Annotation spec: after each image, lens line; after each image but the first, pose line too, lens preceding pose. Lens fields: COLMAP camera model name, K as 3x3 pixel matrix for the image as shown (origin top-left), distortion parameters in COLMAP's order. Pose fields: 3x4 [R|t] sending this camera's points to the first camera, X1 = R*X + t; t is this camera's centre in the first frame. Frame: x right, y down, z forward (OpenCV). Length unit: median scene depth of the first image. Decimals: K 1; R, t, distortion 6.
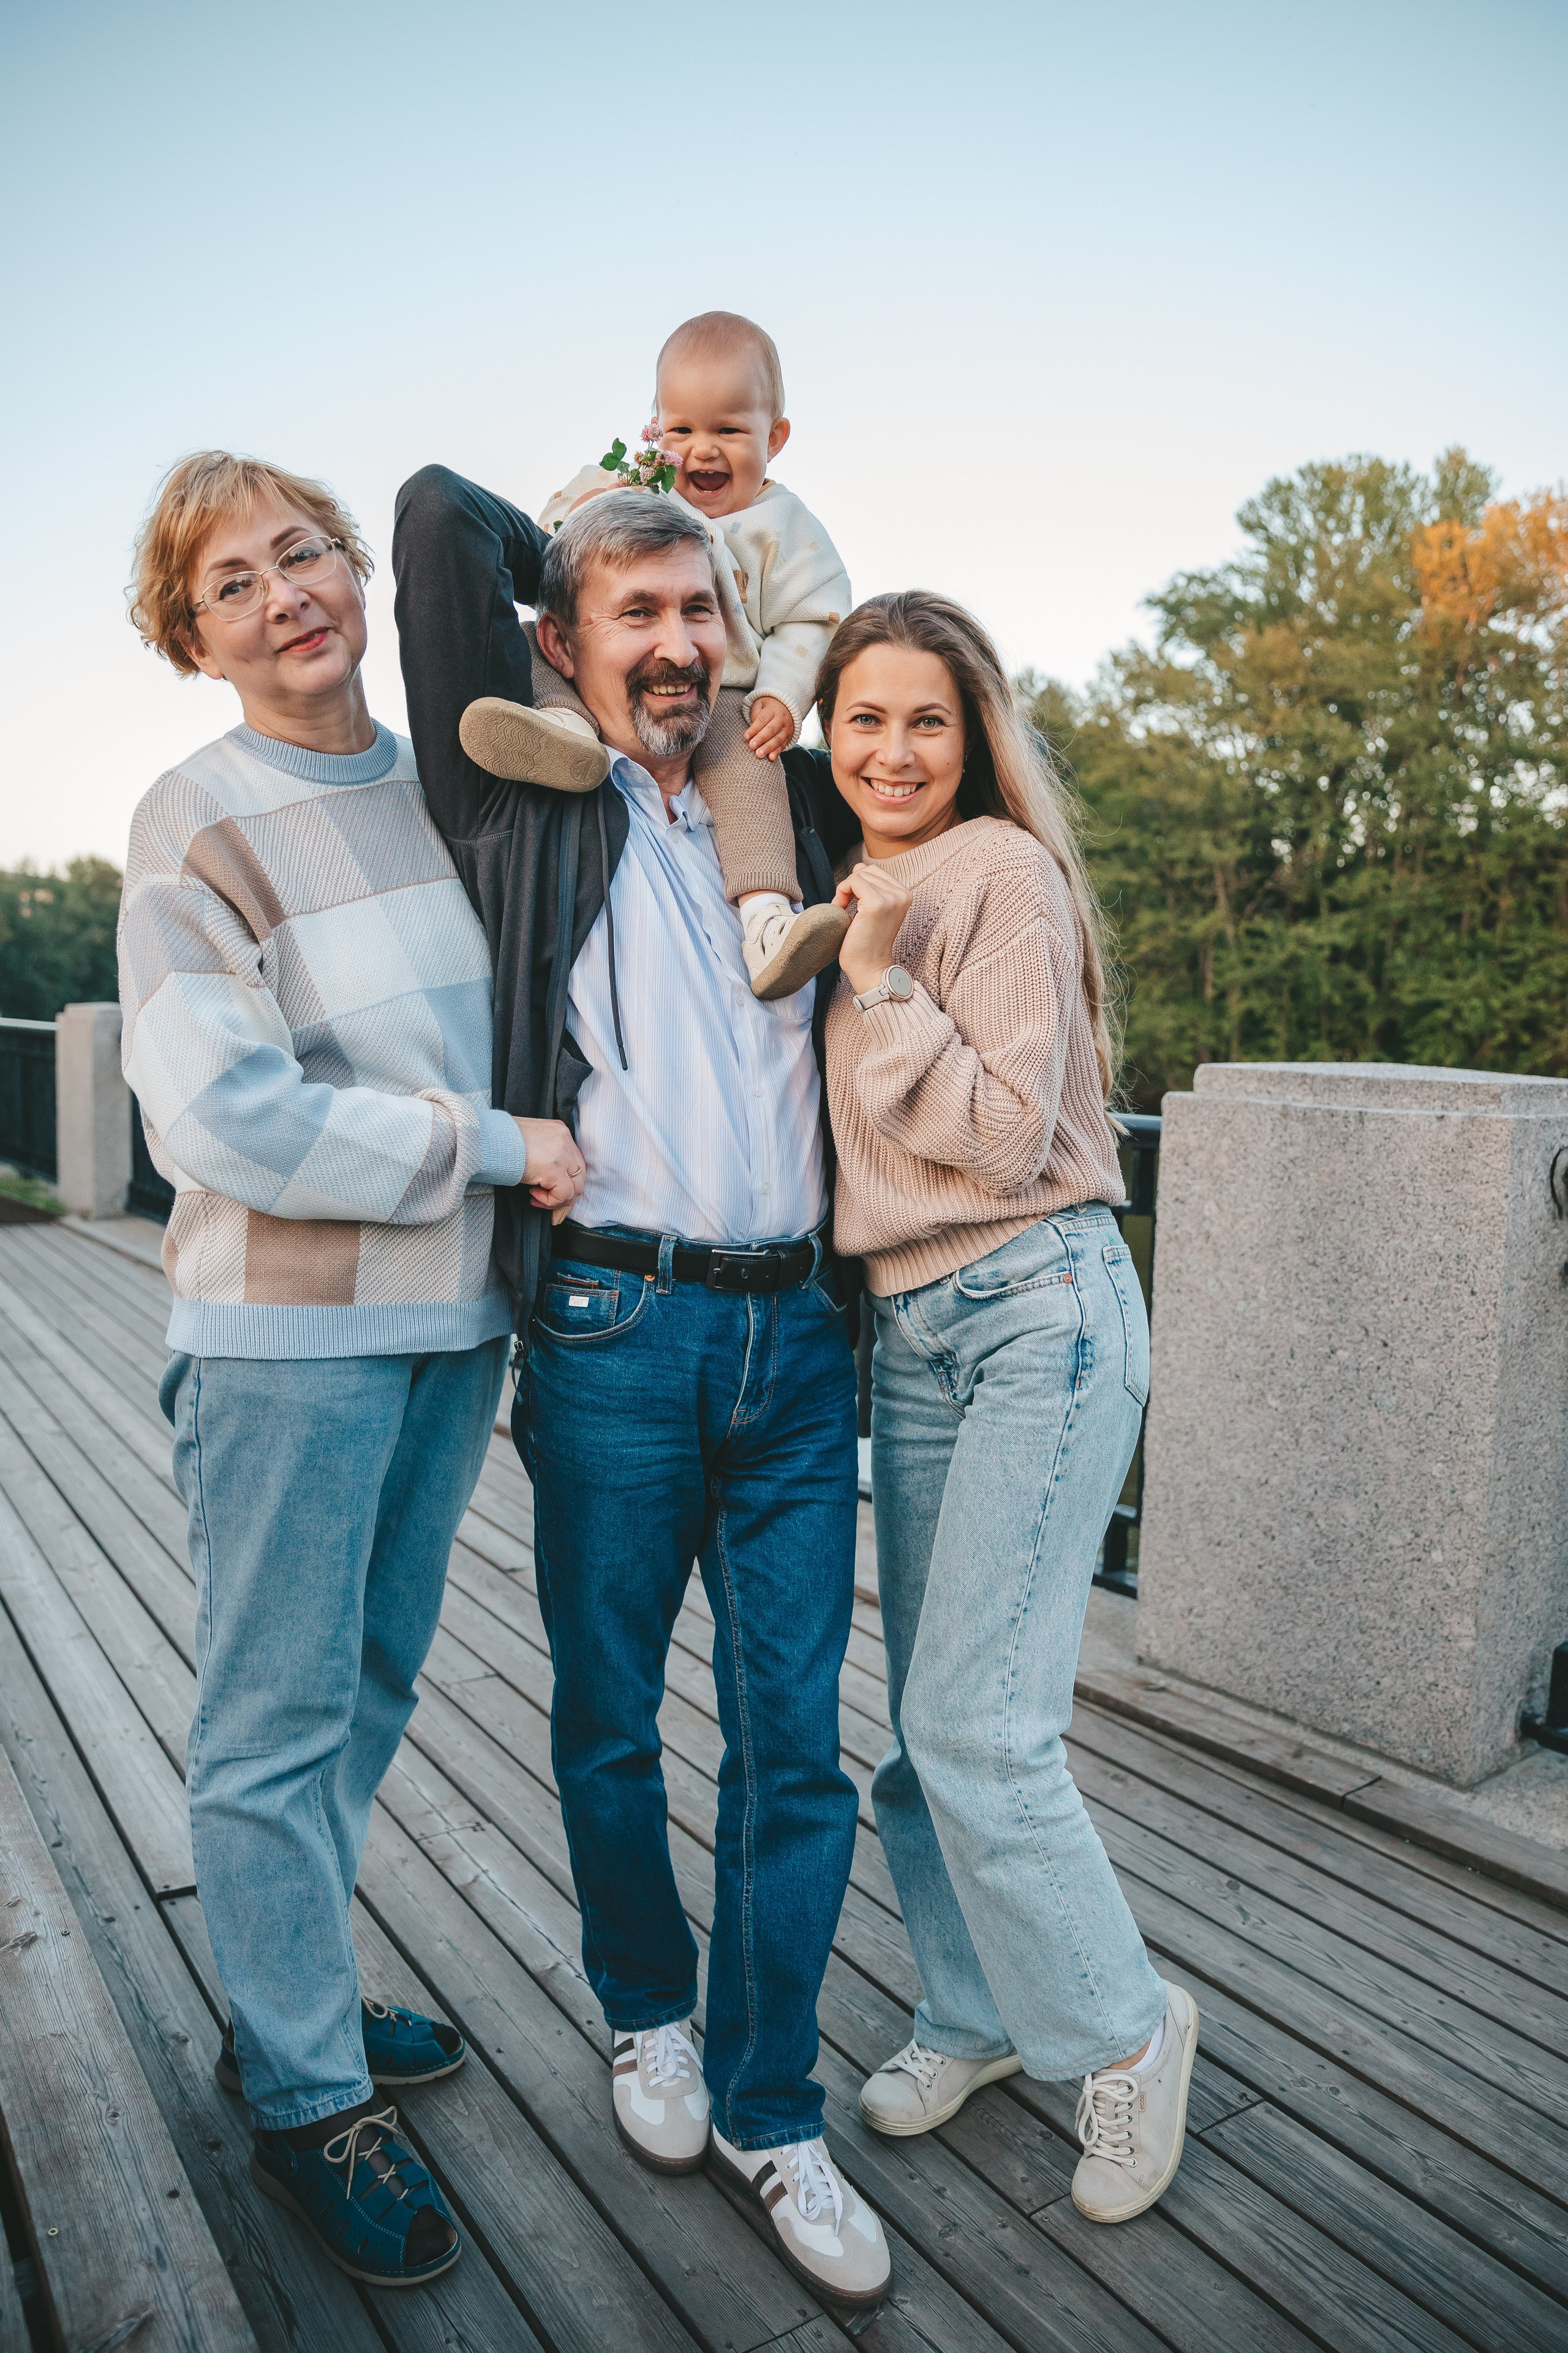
lens RADIAL K [[1681.0, 0, 770.5], [0, 1681.0, 1195.1], [0, 0, 1]] dist [-0.086938, 0.070321]
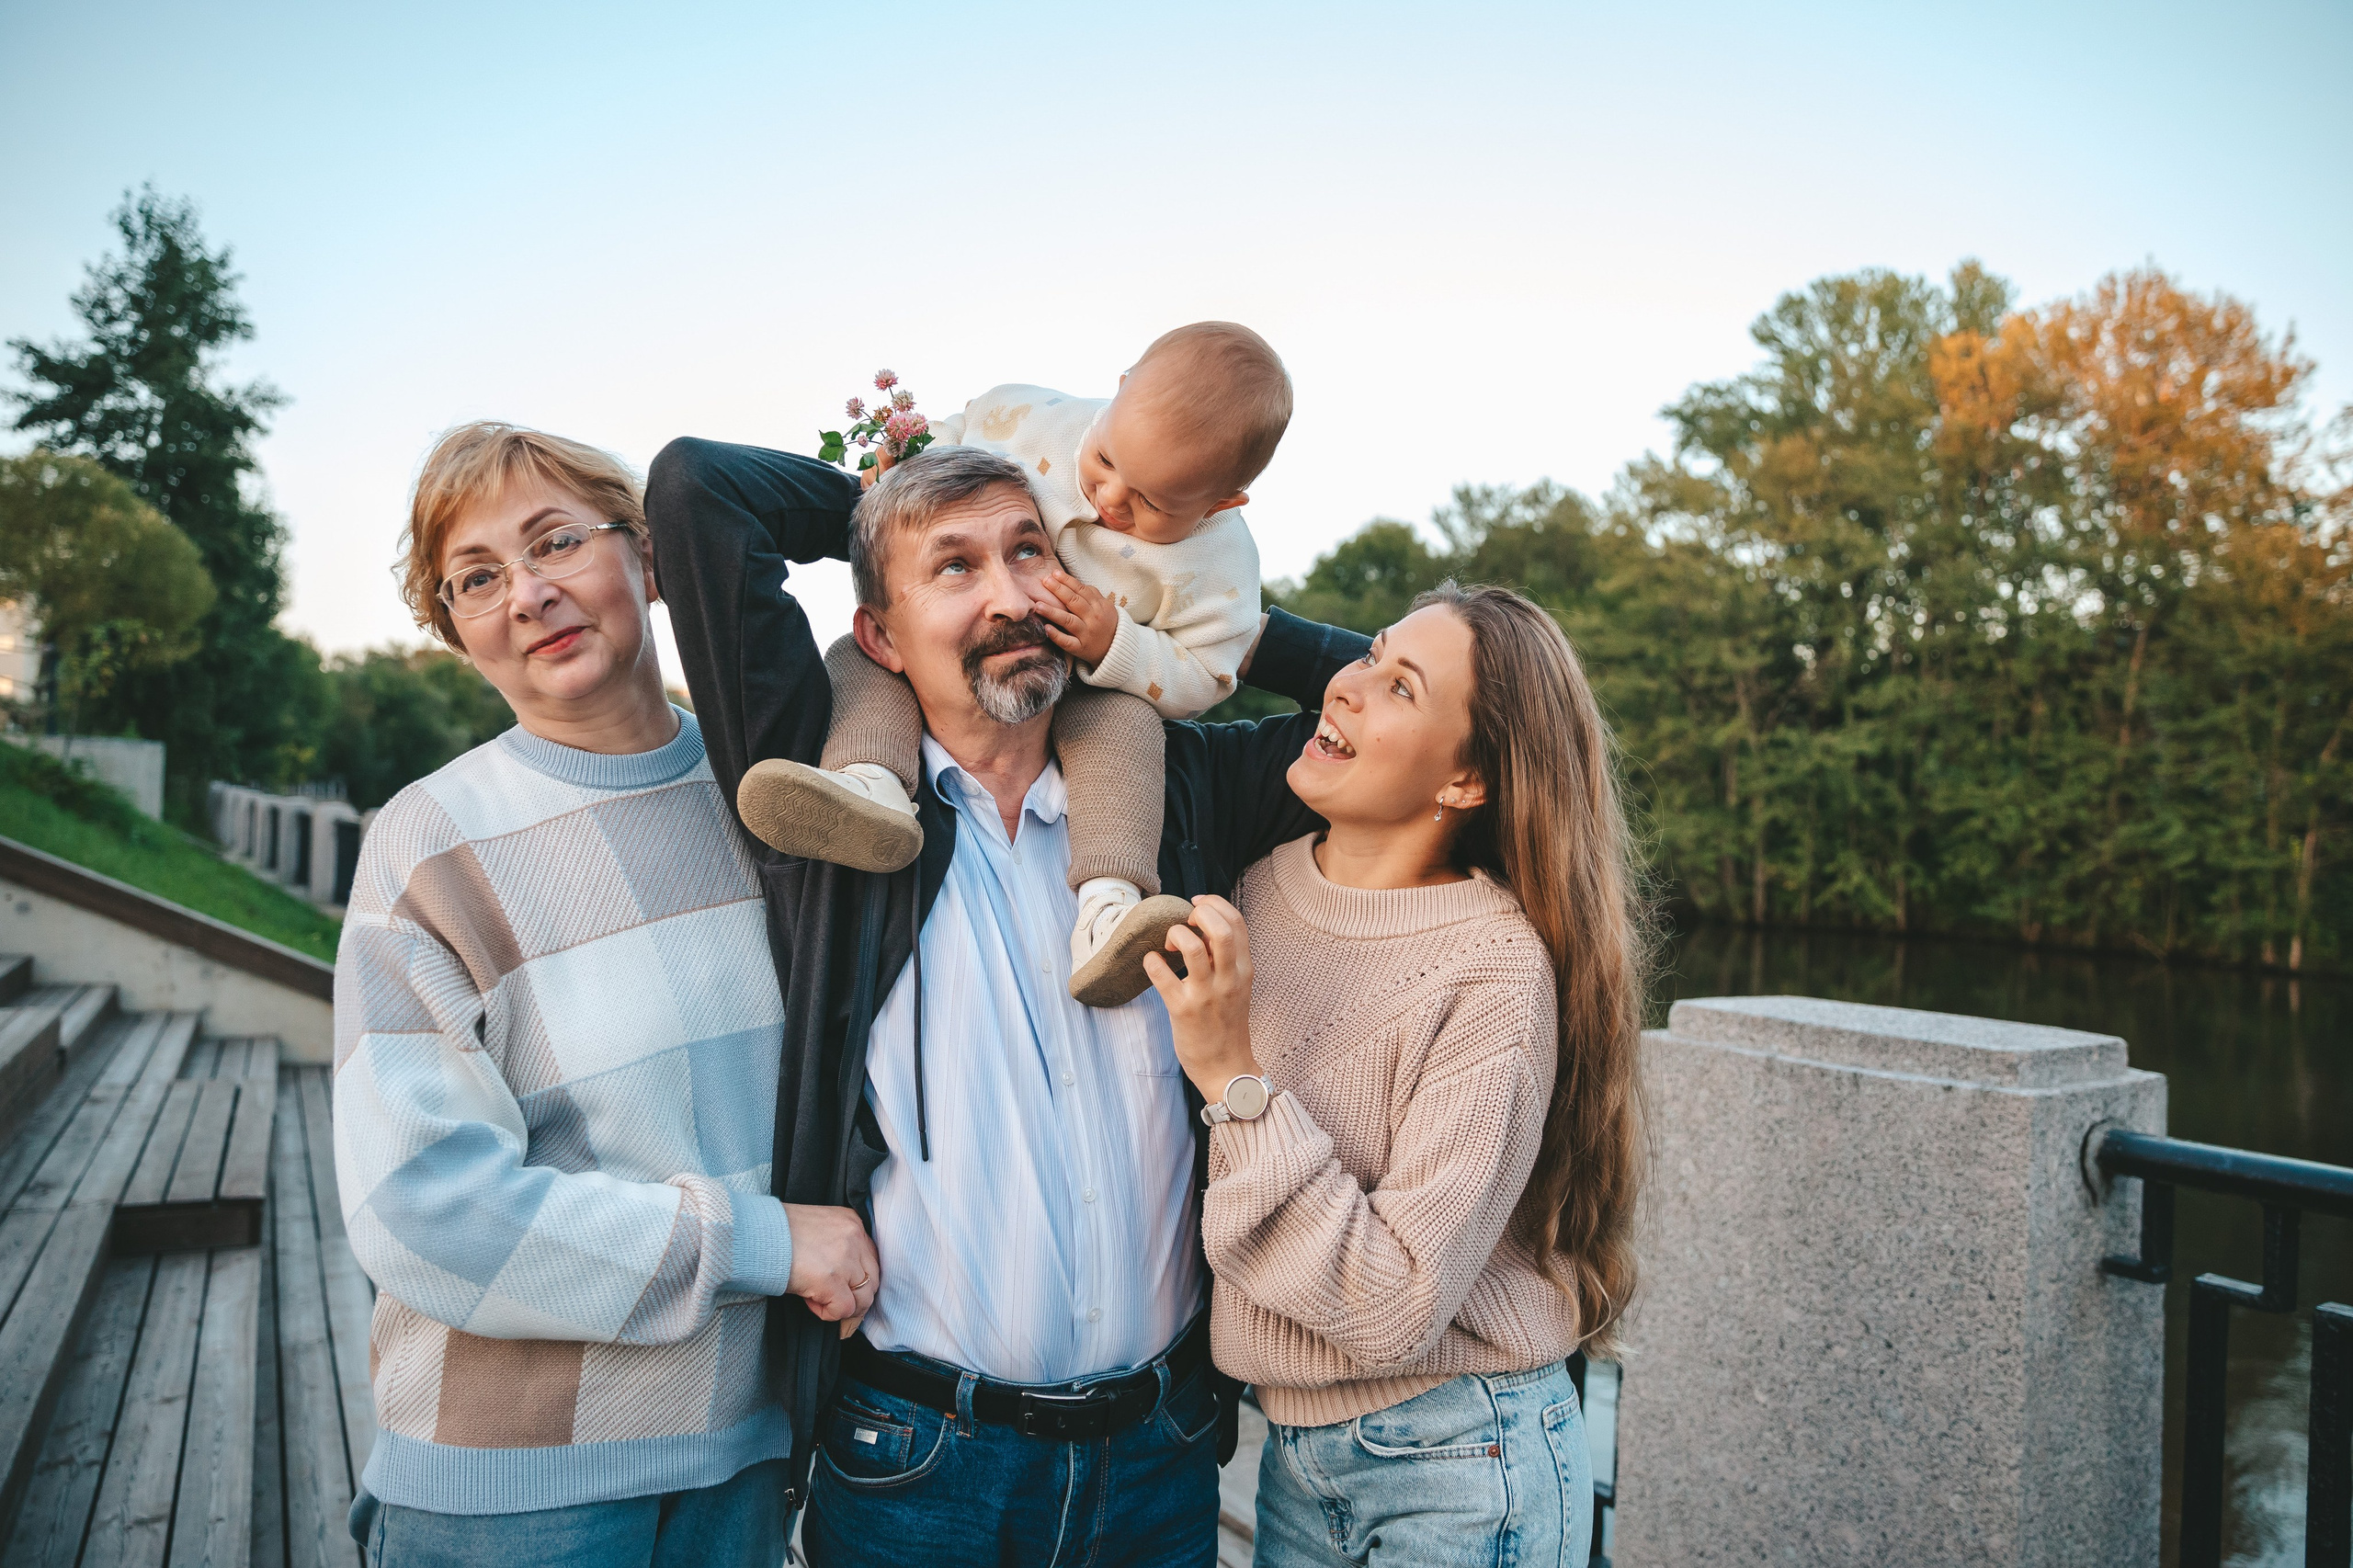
lens RADIAL K [[1681.1, 0, 1171.4], [0, 1681.1, 822.7], [0, 0, 1]] dist [-0.086938, 0.070321]
pose [[0.997483, 0.004932, -0.070740, 0.050660], [-0.012152, 0.994710, -0.102003, -0.077476], [0.069863, 0.102606, 0.992266, 0.085980]]
